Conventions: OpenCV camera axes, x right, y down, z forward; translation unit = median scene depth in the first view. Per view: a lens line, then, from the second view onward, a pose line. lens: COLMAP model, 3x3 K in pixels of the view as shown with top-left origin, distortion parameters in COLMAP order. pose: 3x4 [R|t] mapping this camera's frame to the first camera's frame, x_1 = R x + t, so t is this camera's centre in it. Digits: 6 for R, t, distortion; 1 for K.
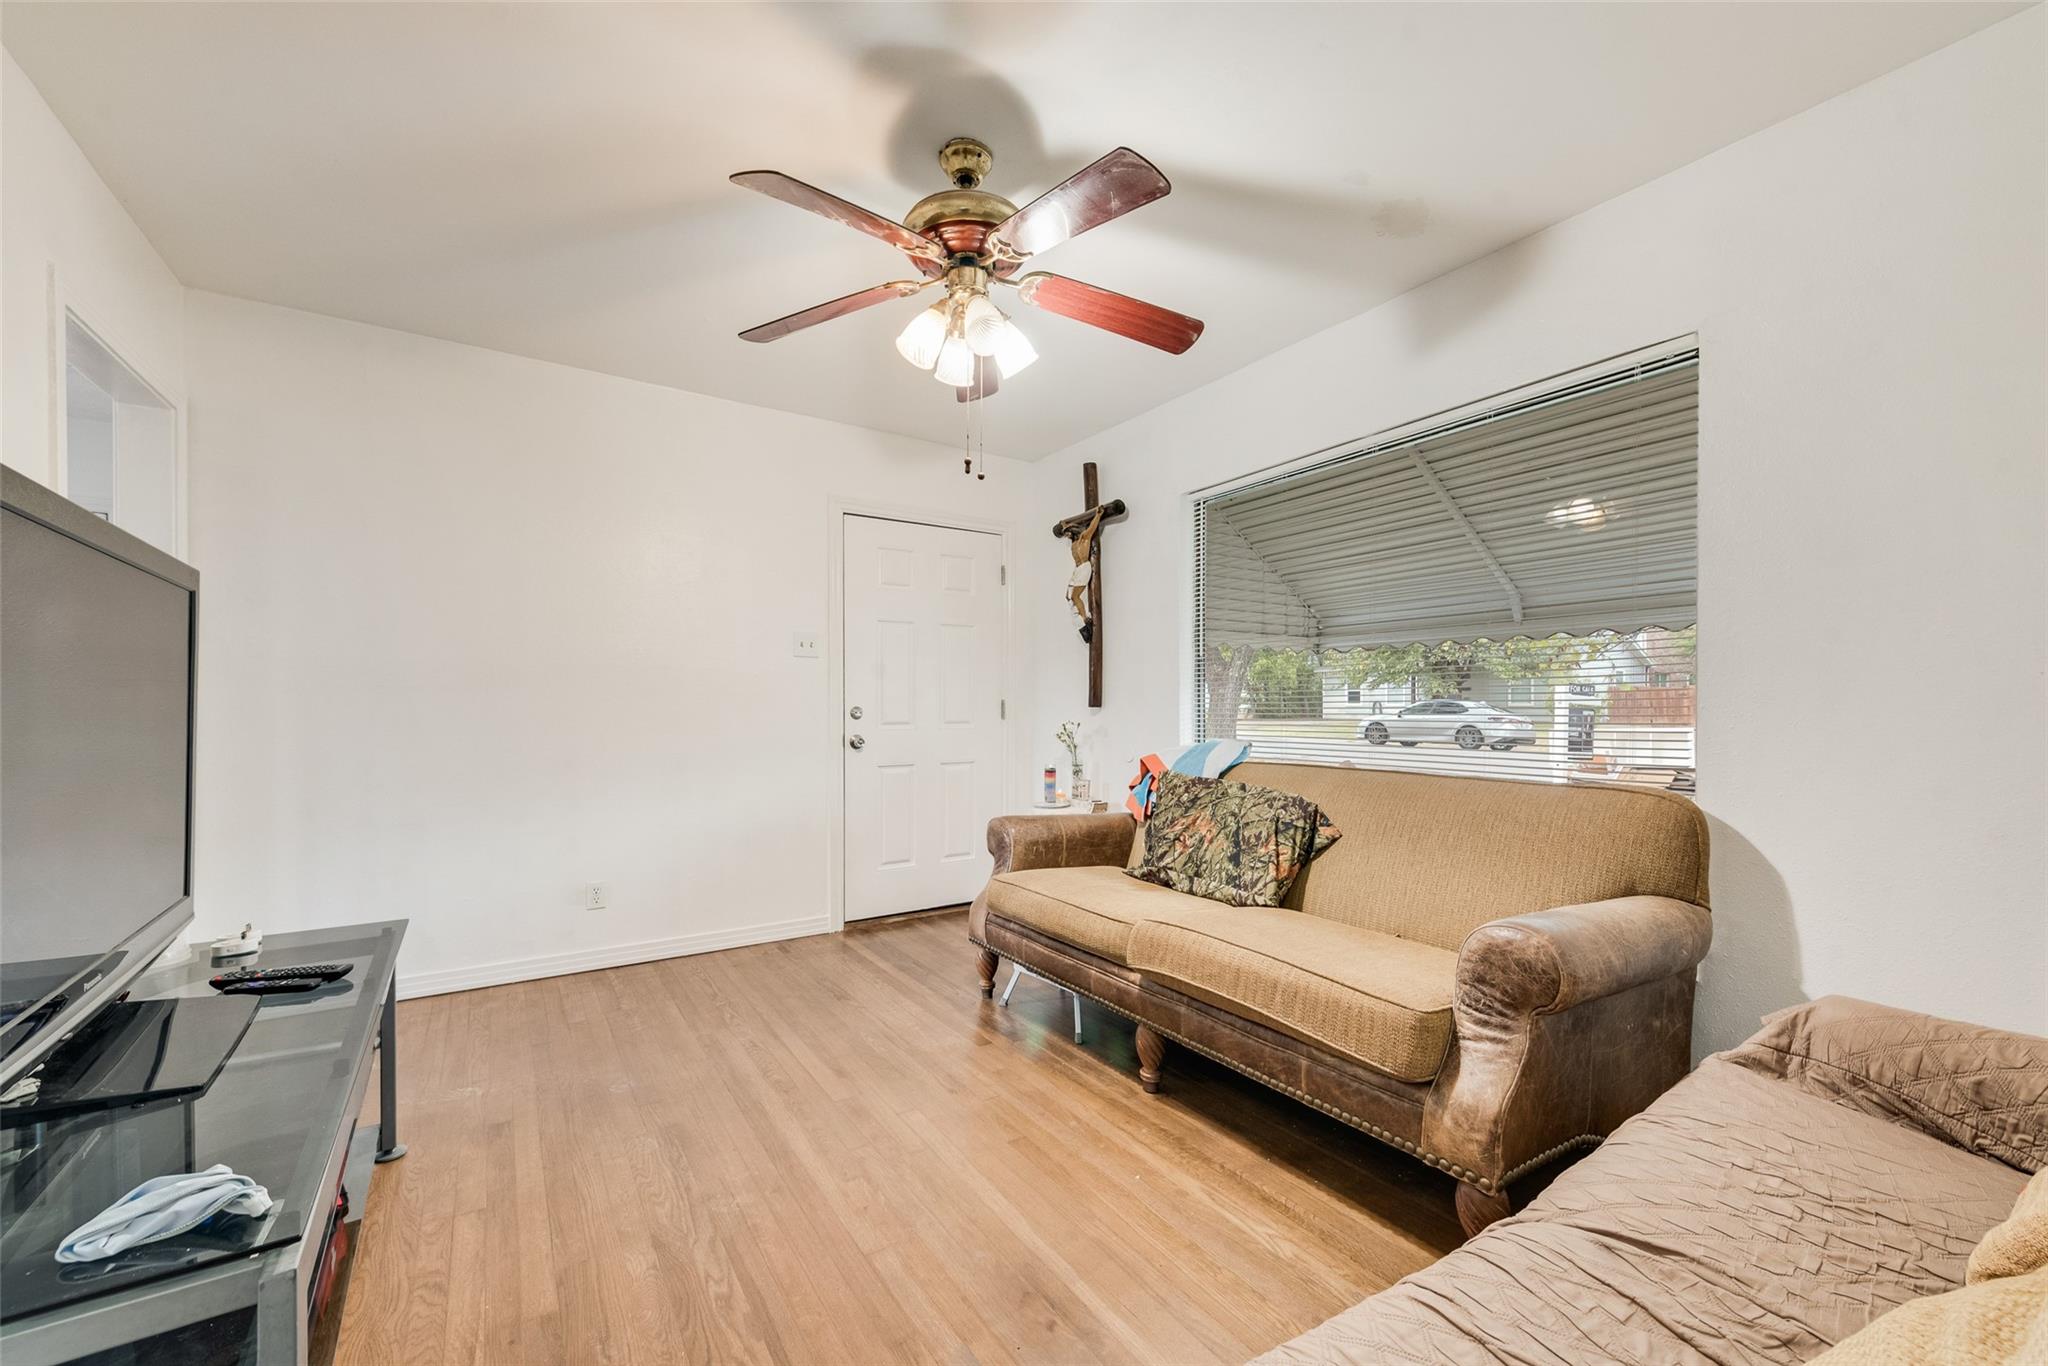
lens RADIAL K [[796.0, 0, 1025.5], [0, 796.0, 701.7], [0, 0, 1]] dist [0.000081, -0.000034]
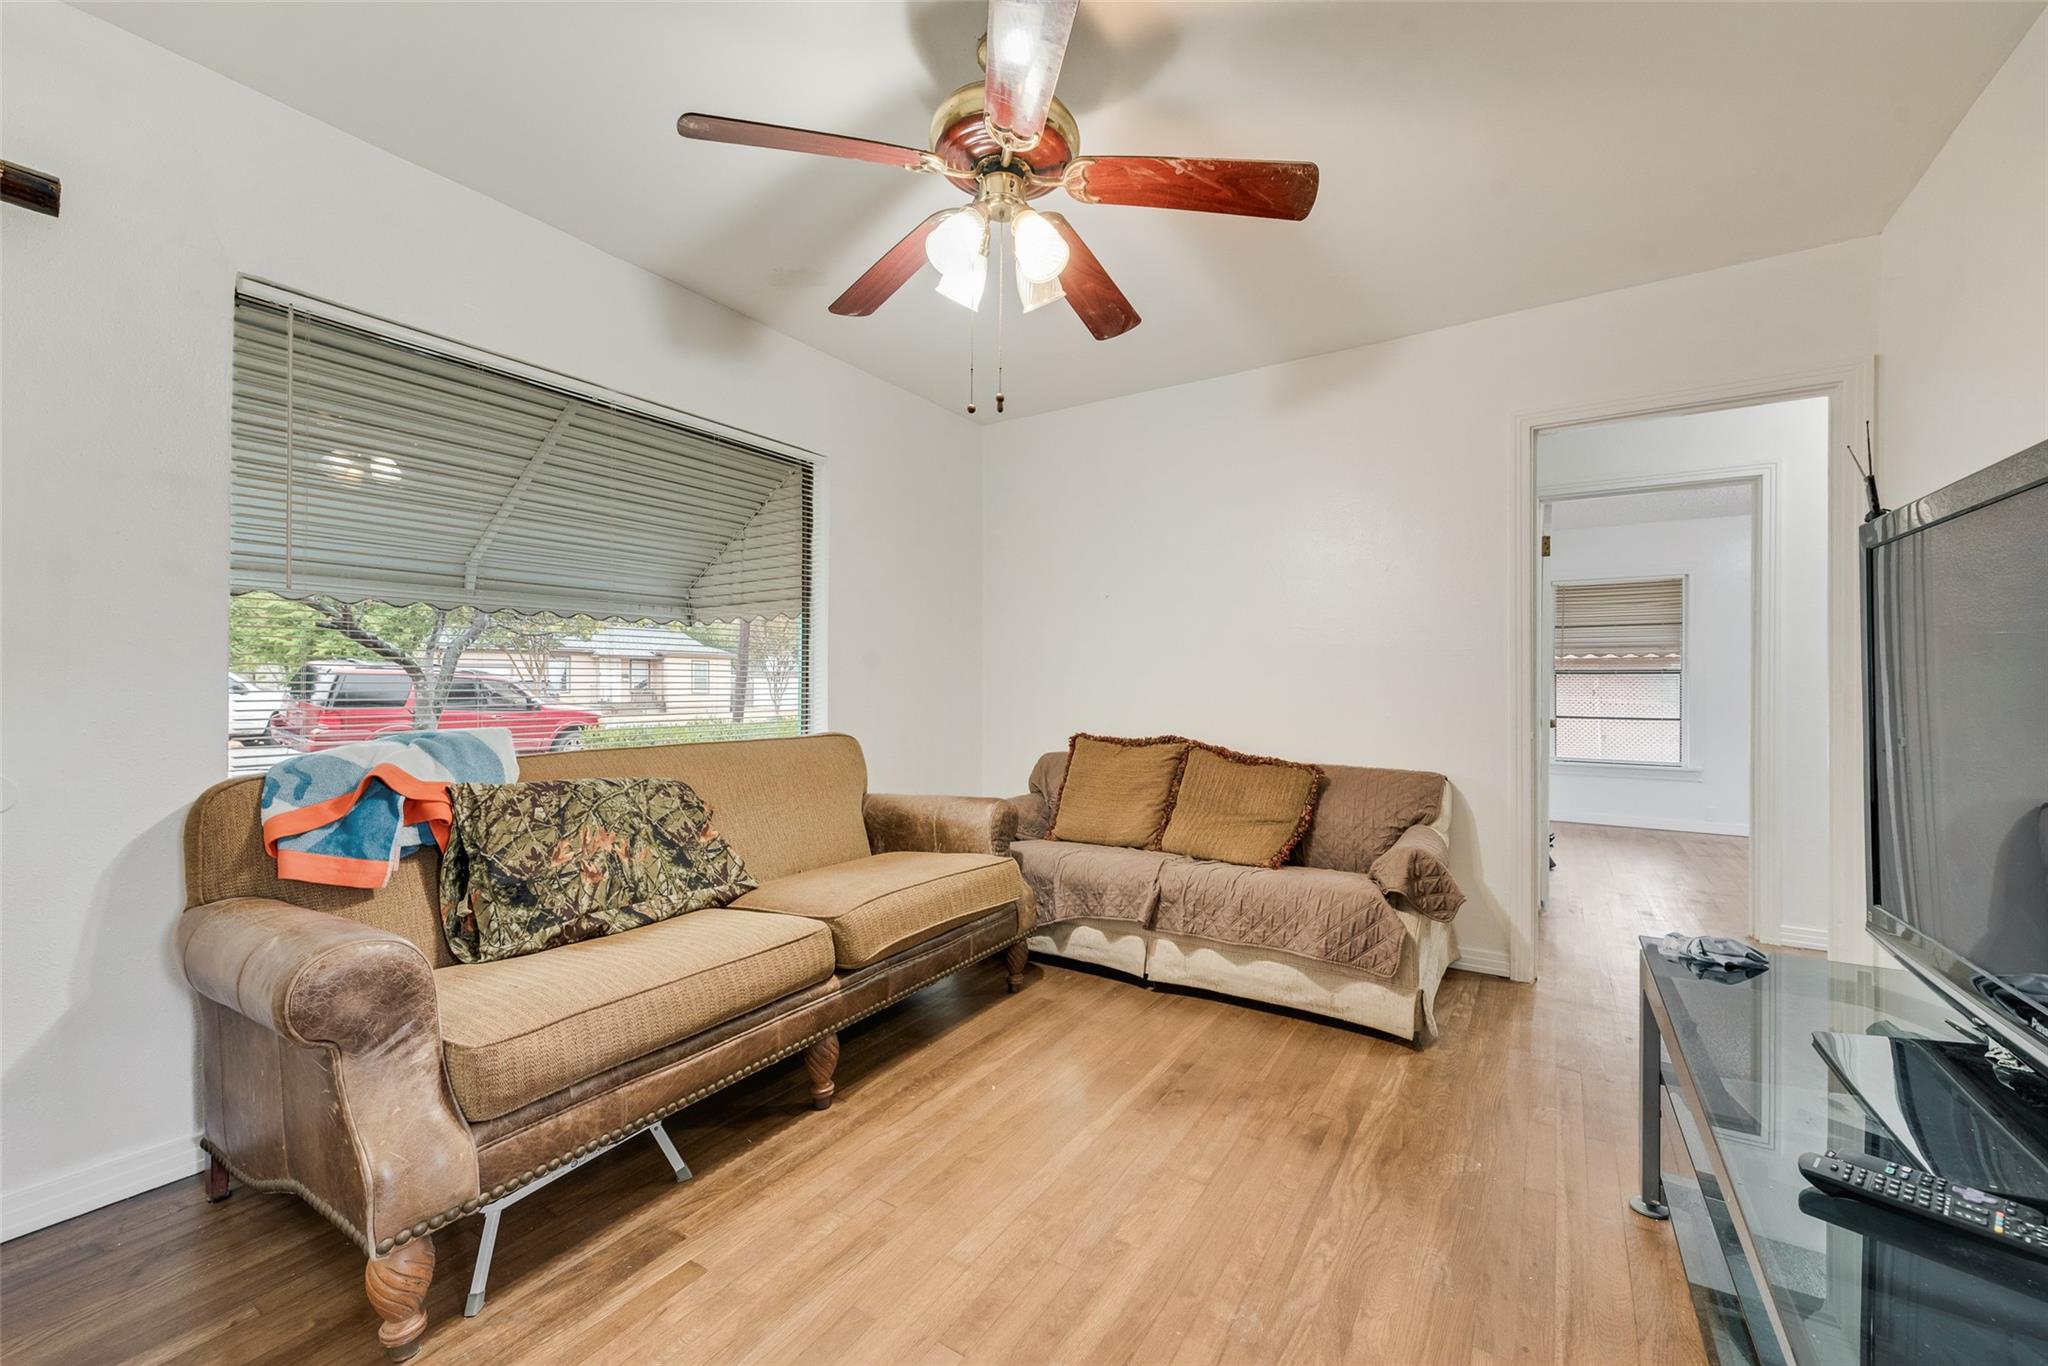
lens RADIAL K [[796.0, 0, 1029.6], [0, 796.0, 679.4], [0, 0, 1]] dist [0.000081, -0.000034]
pose [[-0.390659, 0.004407, 0.920525, -0.671654], [-0.004540, 0.999967, -0.006714, 0.008613], [-0.920524, -0.006802, -0.390626, 0.999413]]
